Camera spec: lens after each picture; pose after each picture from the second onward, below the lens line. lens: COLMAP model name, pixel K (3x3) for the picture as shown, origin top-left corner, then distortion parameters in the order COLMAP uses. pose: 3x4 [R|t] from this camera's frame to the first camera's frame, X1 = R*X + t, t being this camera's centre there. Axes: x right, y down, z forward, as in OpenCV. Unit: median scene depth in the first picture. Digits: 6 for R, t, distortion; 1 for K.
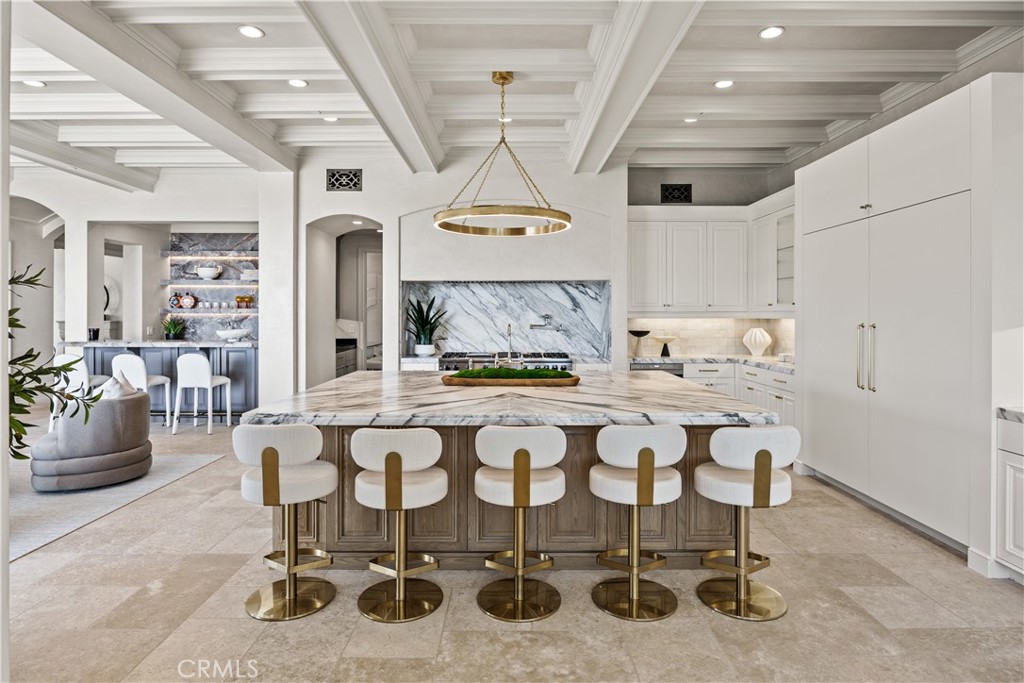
lens RADIAL K [[671.6, 0, 511.8], [0, 671.6, 308.8], [0, 0, 1]] dist [-0.005460, -0.001140]
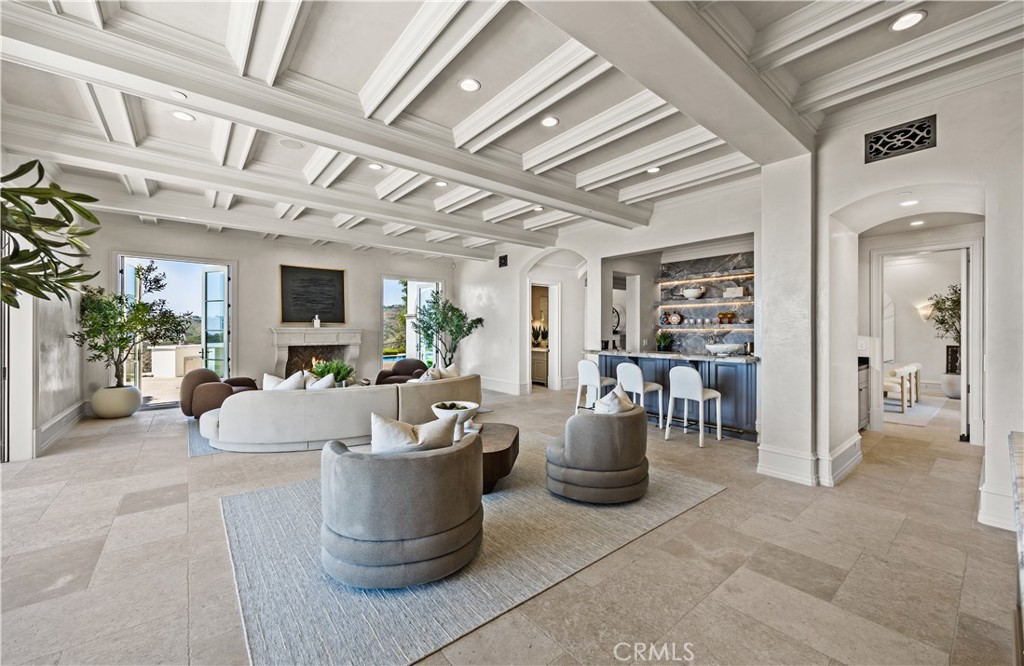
lens RADIAL K [[400.0, 0, 512.0], [0, 400.0, 333.0], [0, 0, 1]] dist [-0.000974, -0.000032]
pose [[0.686080, 0.004414, -0.727513, -0.193552], [0.004378, 0.999938, 0.010195, 0.006808], [0.727513, -0.010180, 0.686018, 0.353569]]
